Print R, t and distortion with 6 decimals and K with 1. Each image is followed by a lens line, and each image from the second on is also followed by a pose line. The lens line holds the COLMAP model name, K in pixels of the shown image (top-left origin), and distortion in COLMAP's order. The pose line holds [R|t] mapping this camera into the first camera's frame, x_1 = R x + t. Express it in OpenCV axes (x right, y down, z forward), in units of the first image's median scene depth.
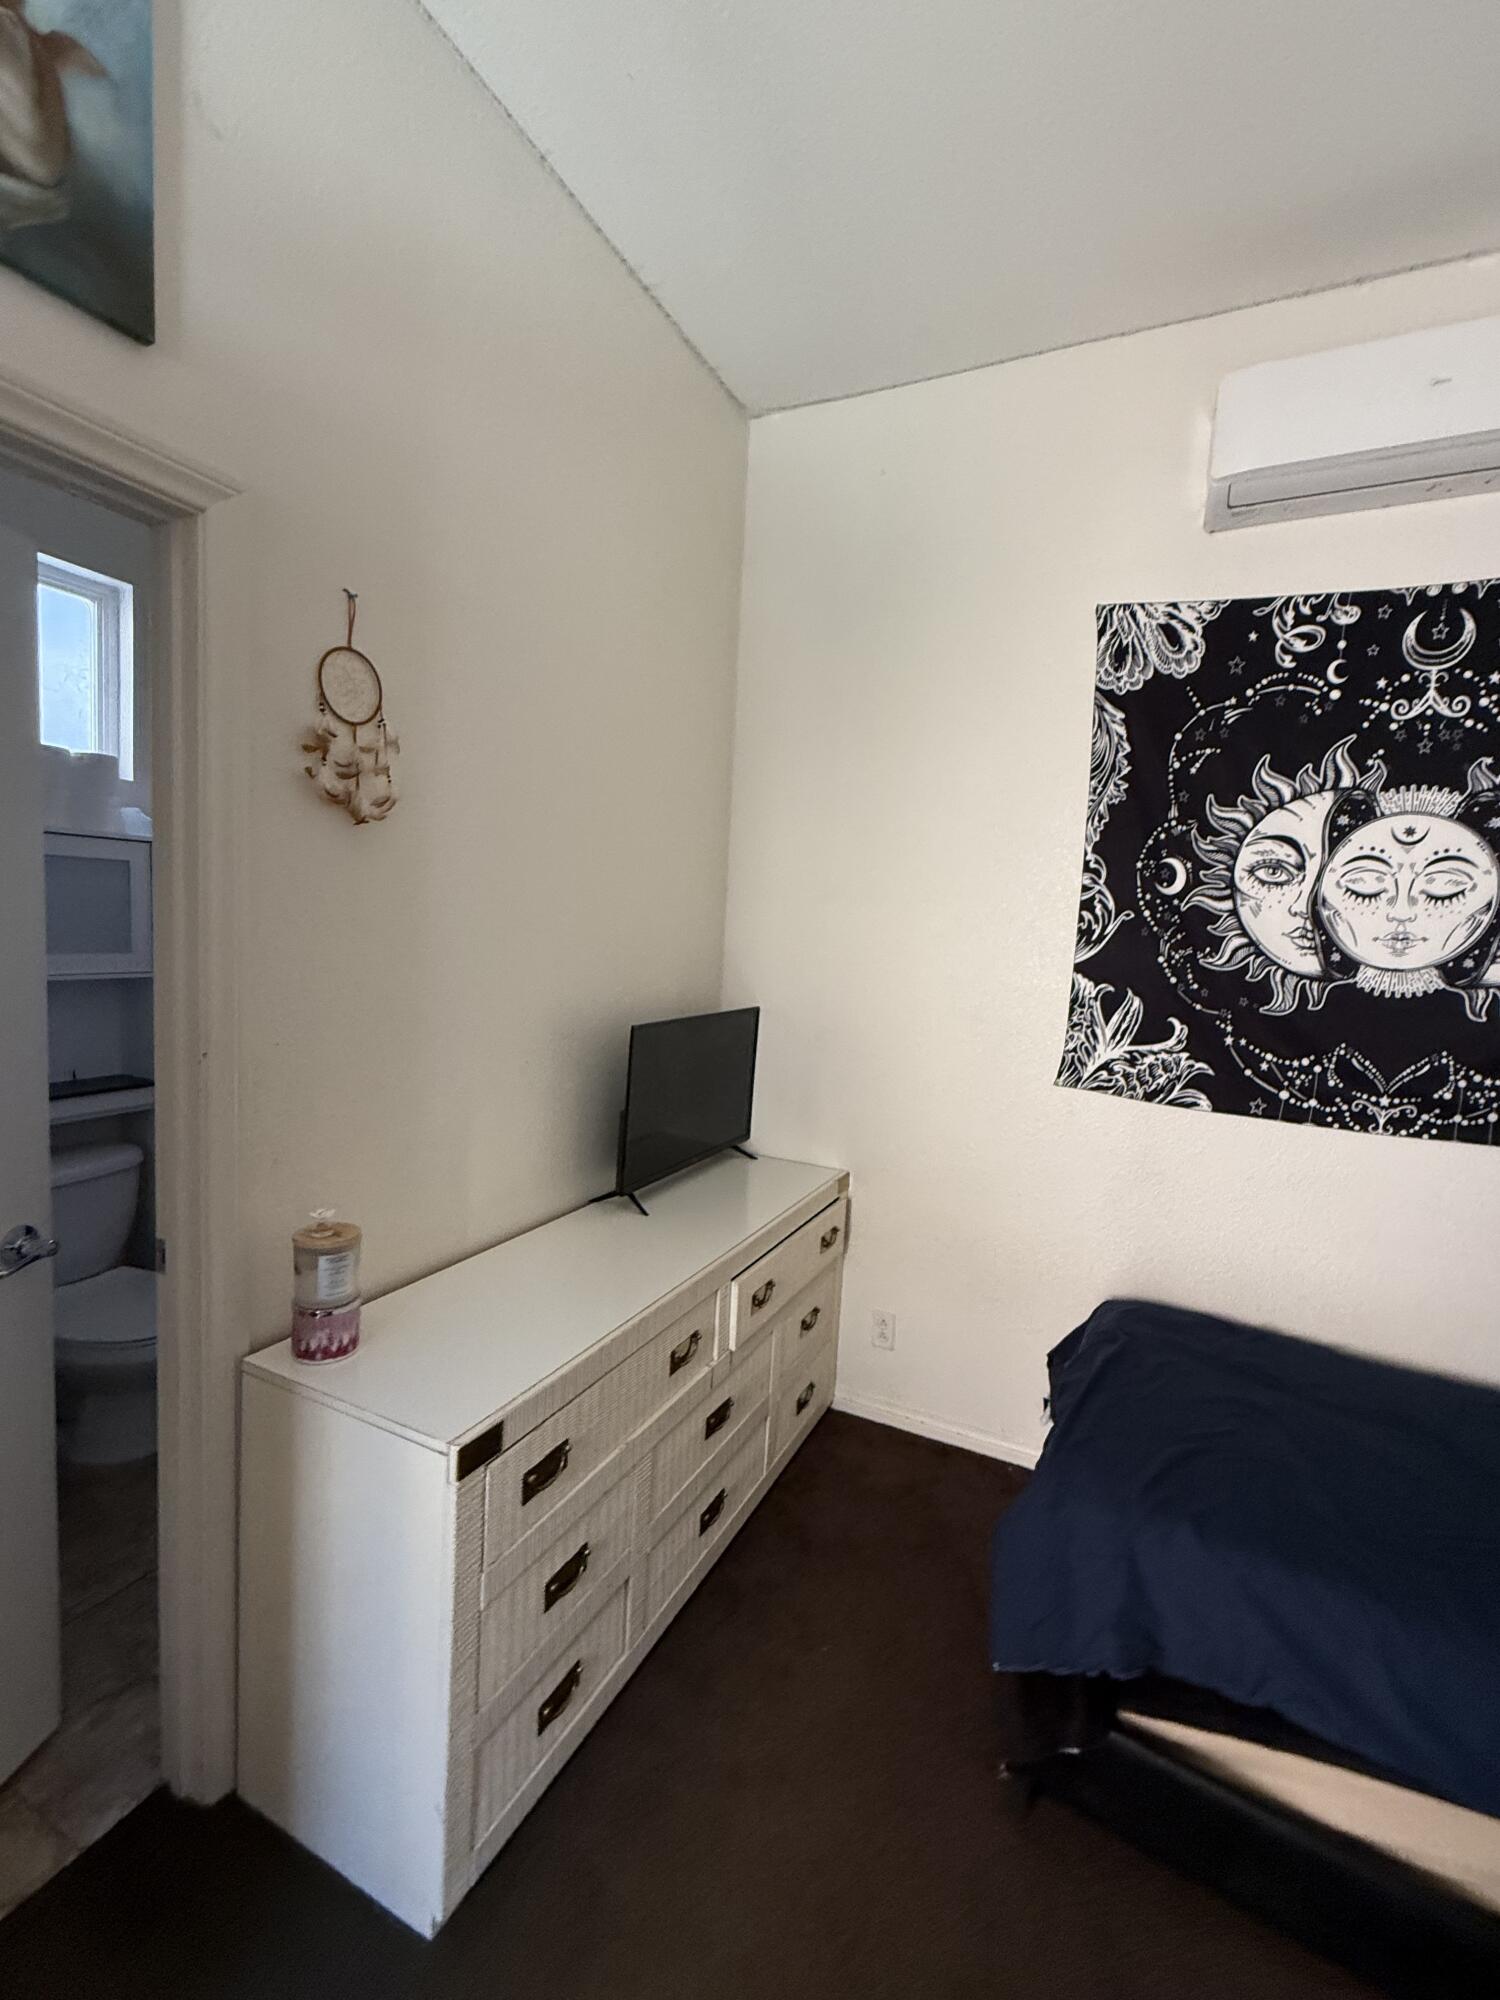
lens RADIAL K [[878.0, 0, 749.0], [0, 878.0, 996.0], [0, 0, 1]] dist [0.002874, -0.000608]
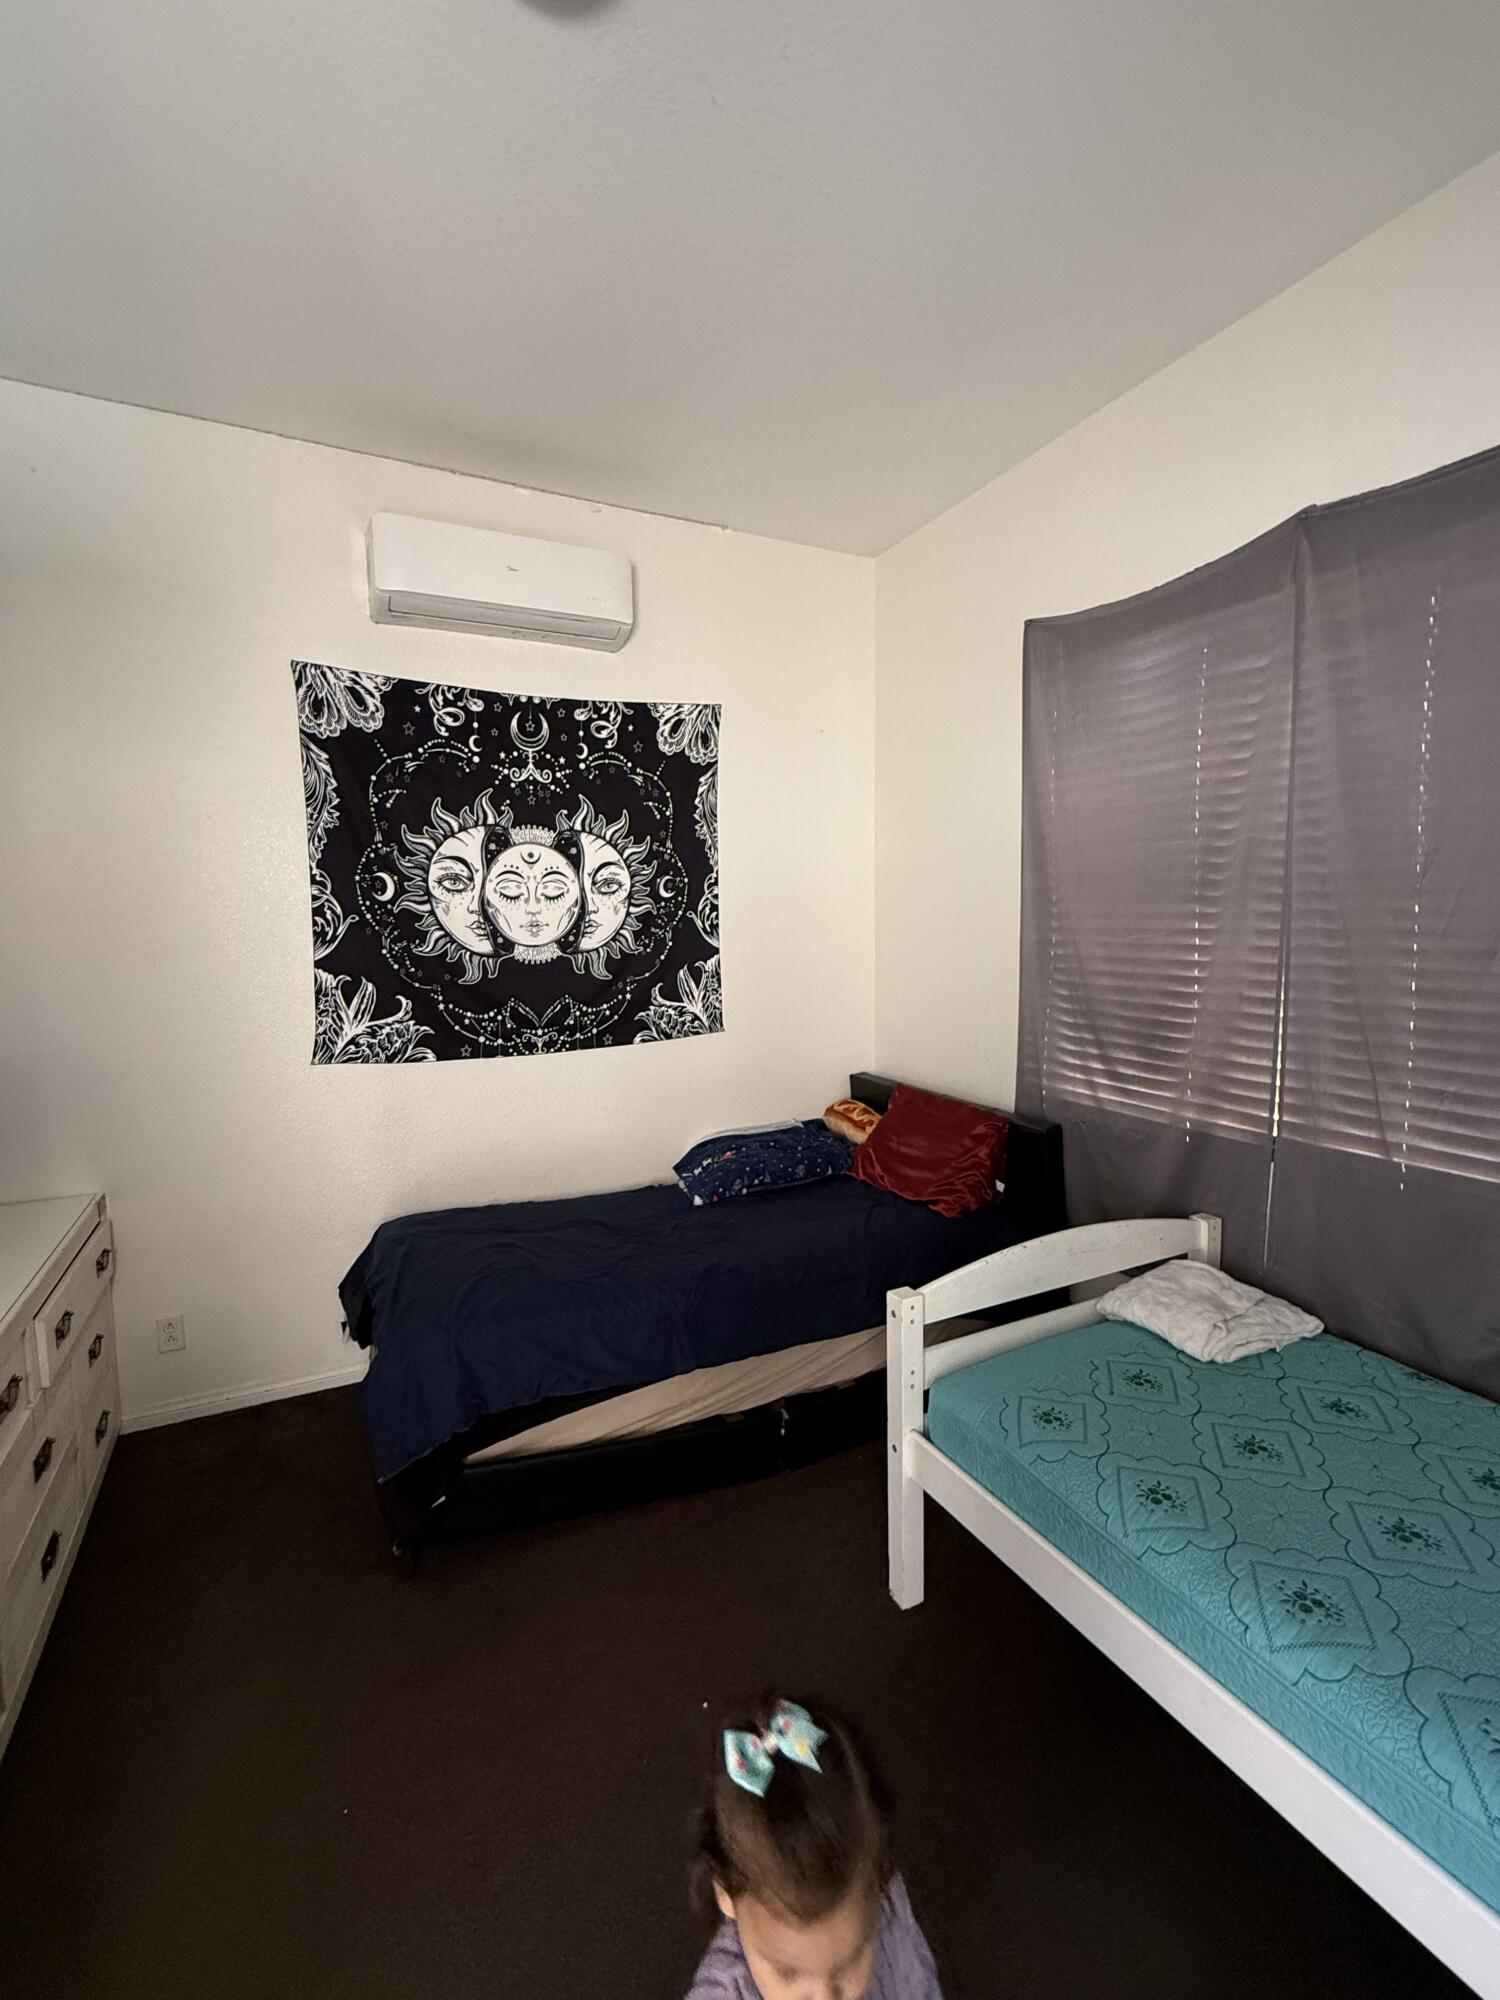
lens RADIAL K [[878.0, 0, 751.8], [0, 878.0, 1004.7], [0, 0, 1]] dist [0.002874, -0.000608]
pose [[0.602884, -0.132179, 0.786804, -0.243554], [0.108862, 0.990586, 0.082998, -0.013679], [-0.790367, 0.035615, 0.611598, -0.221043]]
